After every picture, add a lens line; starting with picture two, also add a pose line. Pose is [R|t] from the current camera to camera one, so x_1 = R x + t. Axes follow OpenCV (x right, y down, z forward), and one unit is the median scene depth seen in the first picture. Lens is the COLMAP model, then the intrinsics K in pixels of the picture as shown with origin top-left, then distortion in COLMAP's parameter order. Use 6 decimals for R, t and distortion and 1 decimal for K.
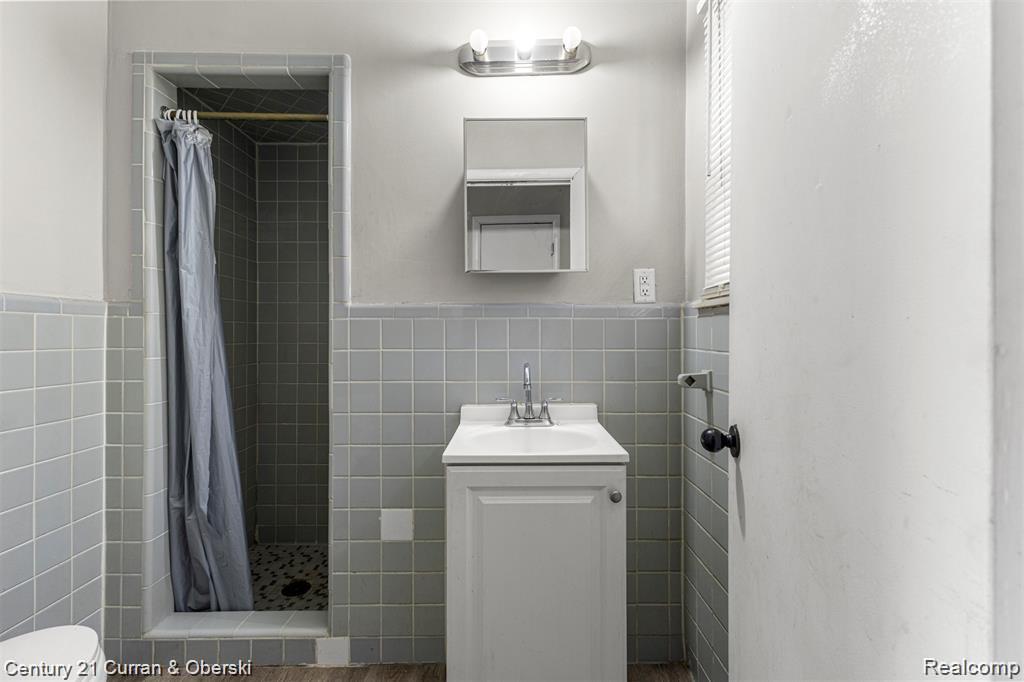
lens RADIAL K [[443.0, 0, 509.6], [0, 443.0, 336.4], [0, 0, 1]] dist [0.014595, -0.002125]
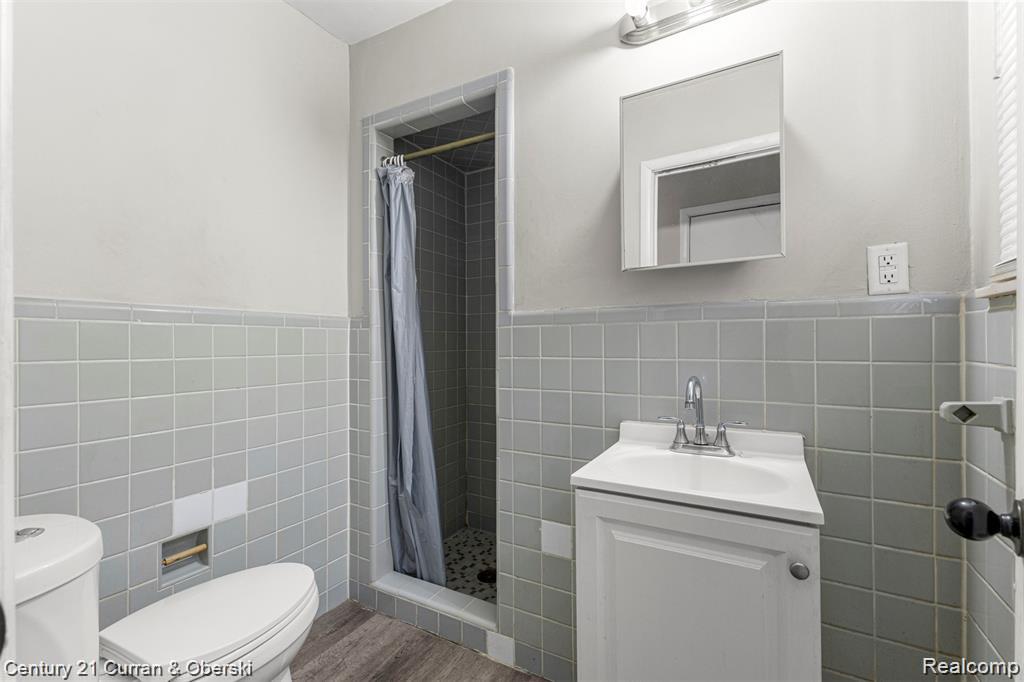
lens RADIAL K [[443.0, 0, 512.8], [0, 443.0, 344.2], [0, 0, 1]] dist [0.014595, -0.002125]
pose [[0.872231, -0.002147, -0.489089, 0.136521], [0.003255, 0.999994, 0.001414, -0.000781], [0.489083, -0.002825, 0.872233, 0.114258]]
